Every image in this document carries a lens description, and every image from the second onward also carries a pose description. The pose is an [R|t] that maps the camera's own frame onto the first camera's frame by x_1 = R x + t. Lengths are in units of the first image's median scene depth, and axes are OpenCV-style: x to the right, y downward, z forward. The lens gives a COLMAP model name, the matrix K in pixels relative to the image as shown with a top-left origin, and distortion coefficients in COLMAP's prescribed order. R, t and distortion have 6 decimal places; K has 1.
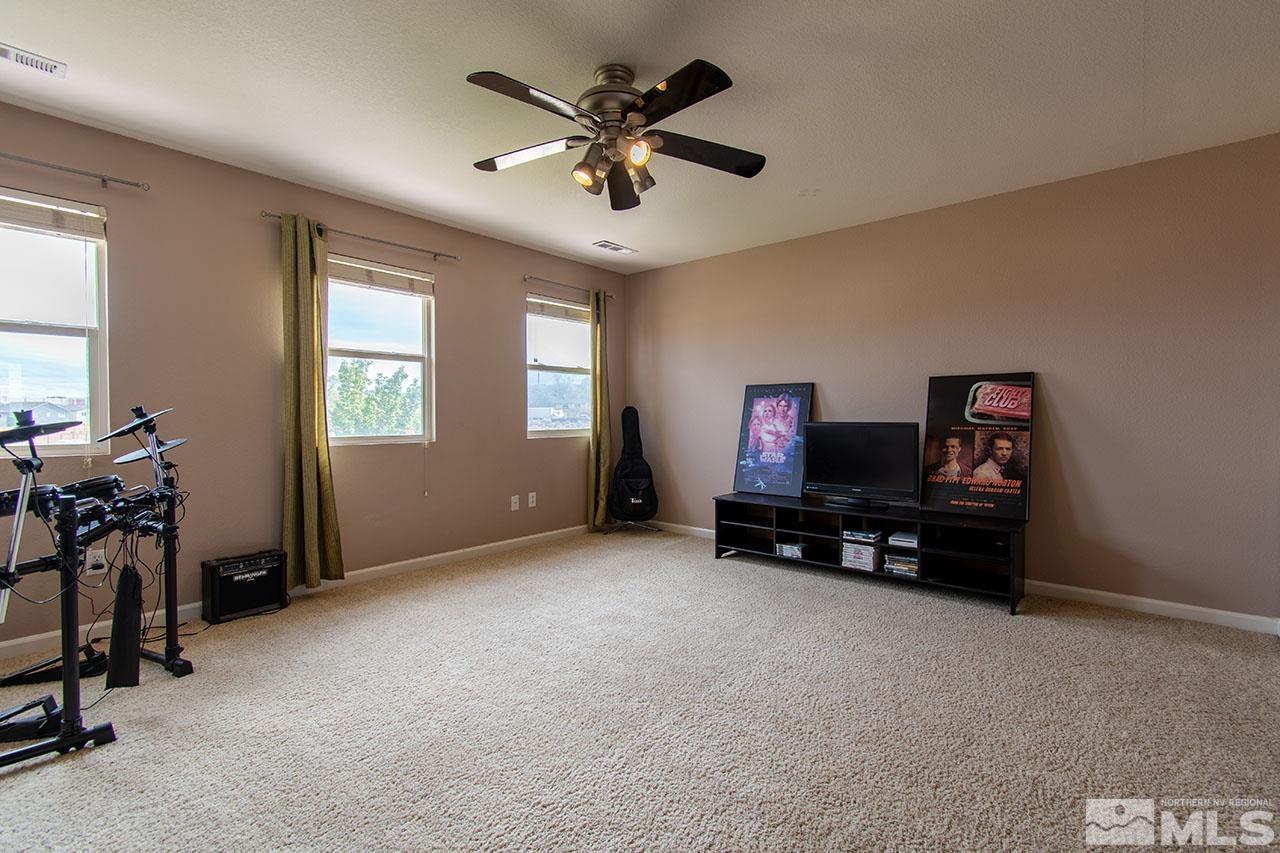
lens RADIAL K [[562.3, 0, 642.7], [0, 562.3, 428.4], [0, 0, 1]] dist [0.004594, -0.001566]
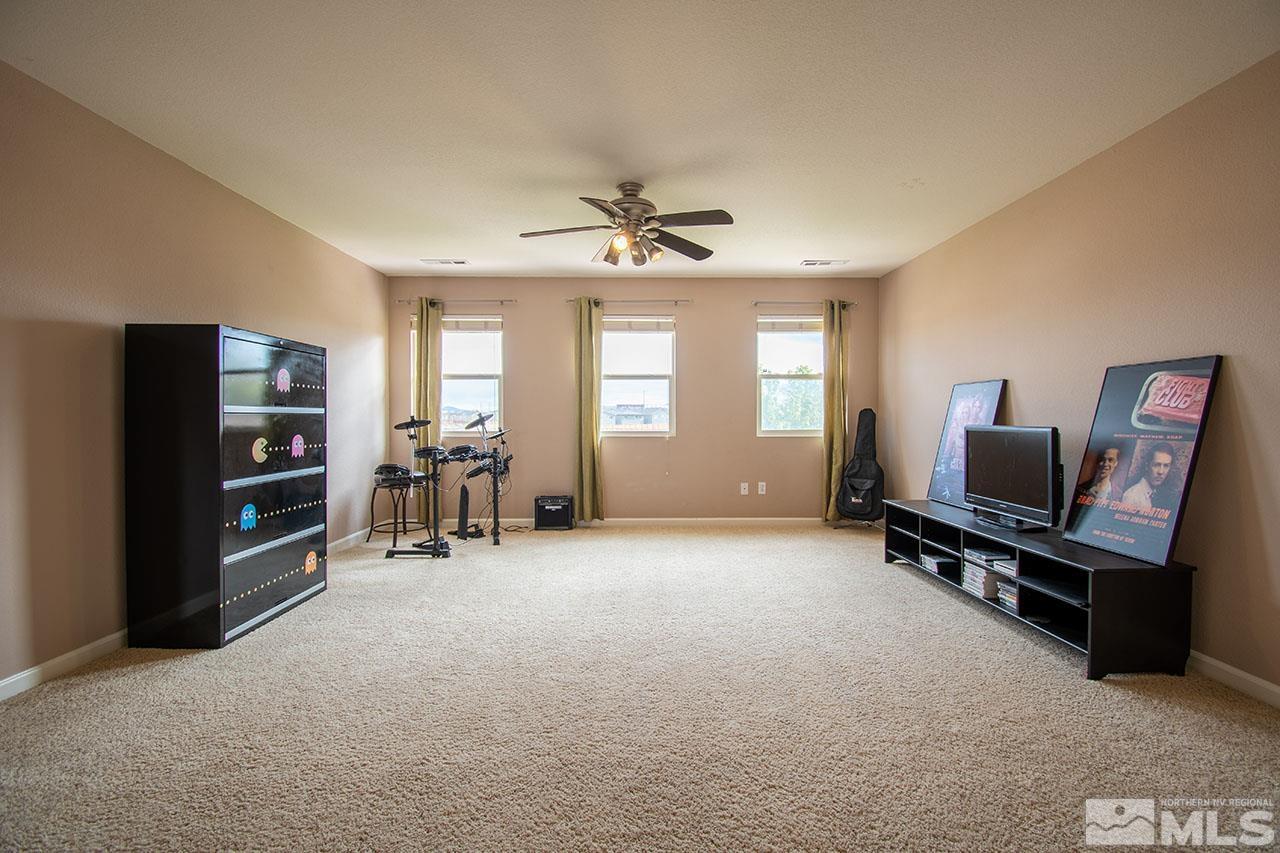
lens RADIAL K [[562.3, 0, 646.0], [0, 562.3, 423.5], [0, 0, 1]] dist [0.004594, -0.001566]
pose [[0.663736, 0.009661, -0.747905, 0.702994], [-0.017530, 0.999843, -0.002641, -0.003339], [0.747762, 0.014864, 0.663801, 0.033761]]
